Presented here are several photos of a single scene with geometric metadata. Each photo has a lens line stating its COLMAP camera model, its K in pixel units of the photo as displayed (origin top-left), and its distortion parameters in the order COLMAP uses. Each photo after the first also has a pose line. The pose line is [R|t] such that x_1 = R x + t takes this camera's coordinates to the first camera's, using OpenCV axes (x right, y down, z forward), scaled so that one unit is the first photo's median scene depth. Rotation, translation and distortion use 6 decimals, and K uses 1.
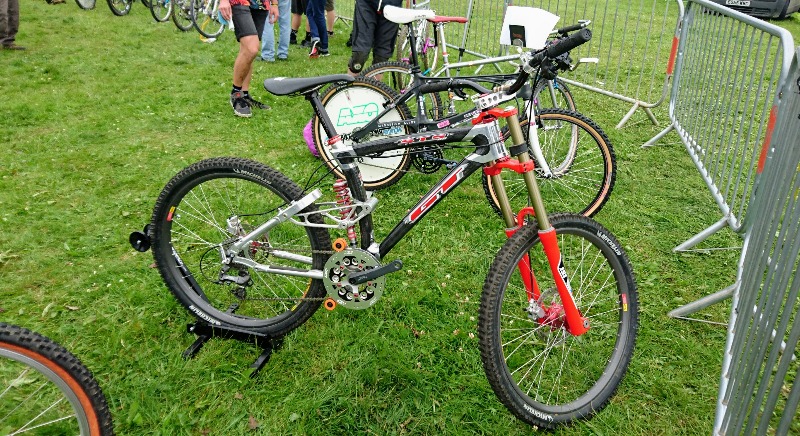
lens RADIAL K [[548.8, 0, 402.1], [0, 548.8, 220.7], [0, 0, 1]] dist [0.010228, -0.006229]
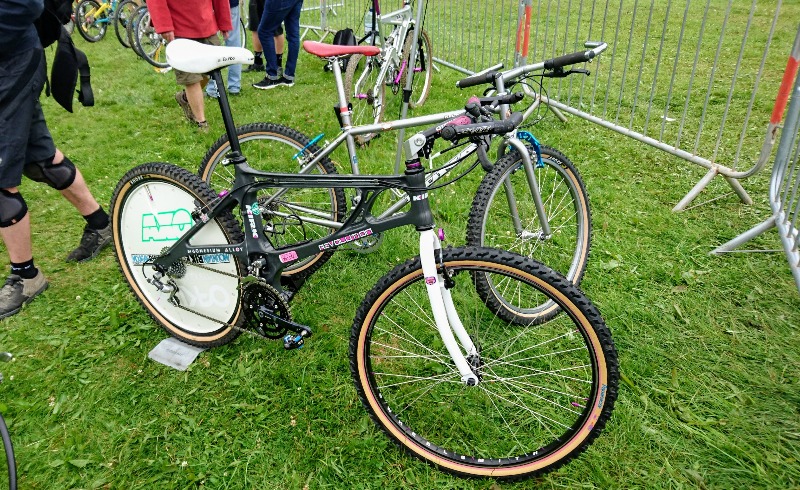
lens RADIAL K [[522.8, 0, 397.9], [0, 522.8, 242.0], [0, 0, 1]] dist [0.002005, -0.001870]
pose [[0.982438, 0.031519, -0.183910, 0.271510], [-0.022195, 0.998372, 0.052539, -0.217392], [0.185266, -0.047534, 0.981538, 0.513158]]
